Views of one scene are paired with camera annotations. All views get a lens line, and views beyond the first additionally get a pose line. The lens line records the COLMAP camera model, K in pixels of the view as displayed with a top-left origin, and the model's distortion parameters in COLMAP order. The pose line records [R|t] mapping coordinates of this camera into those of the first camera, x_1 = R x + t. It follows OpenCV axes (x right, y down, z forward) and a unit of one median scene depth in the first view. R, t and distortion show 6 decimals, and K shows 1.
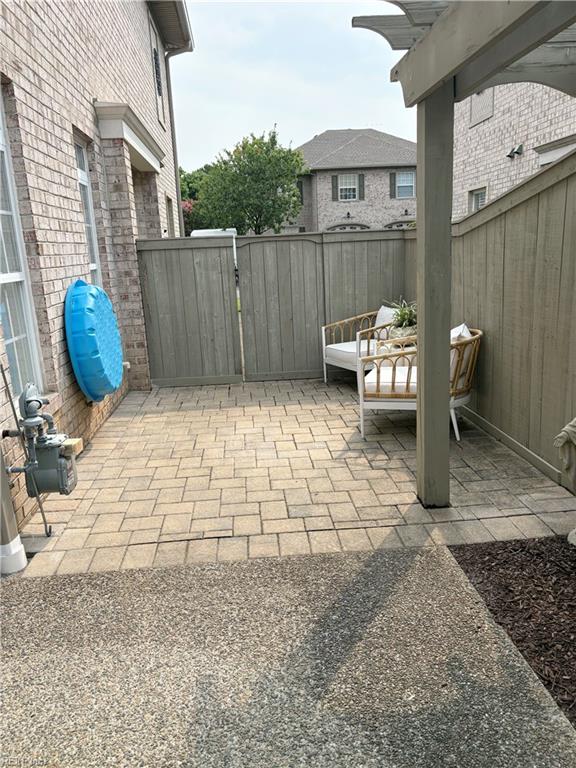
lens RADIAL K [[581.0, 0, 289.6], [0, 581.0, 382.8], [0, 0, 1]] dist [0.048688, -0.043528]
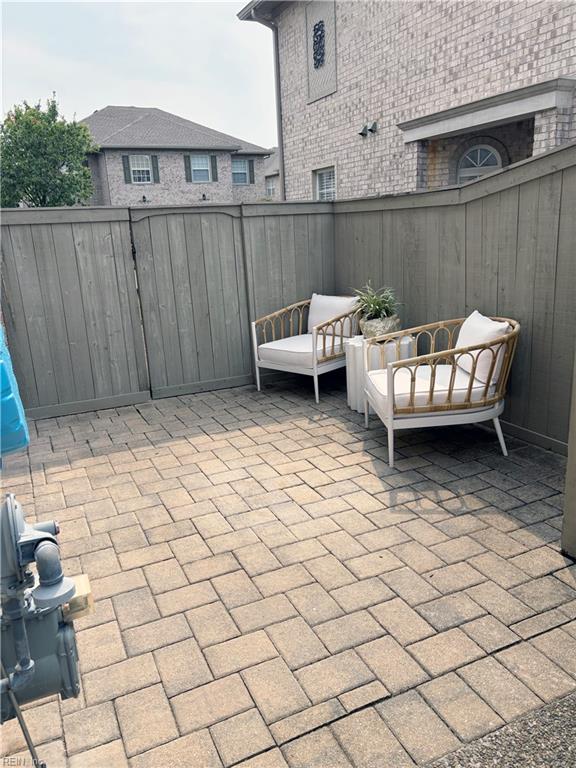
lens RADIAL K [[581.0, 0, 284.0], [0, 581.0, 378.7], [0, 0, 1]] dist [0.048688, -0.043528]
pose [[0.936693, -0.087914, 0.338935, -0.179620], [0.083470, 0.996125, 0.027698, -0.037685], [-0.340056, 0.002347, 0.940402, 0.234379]]
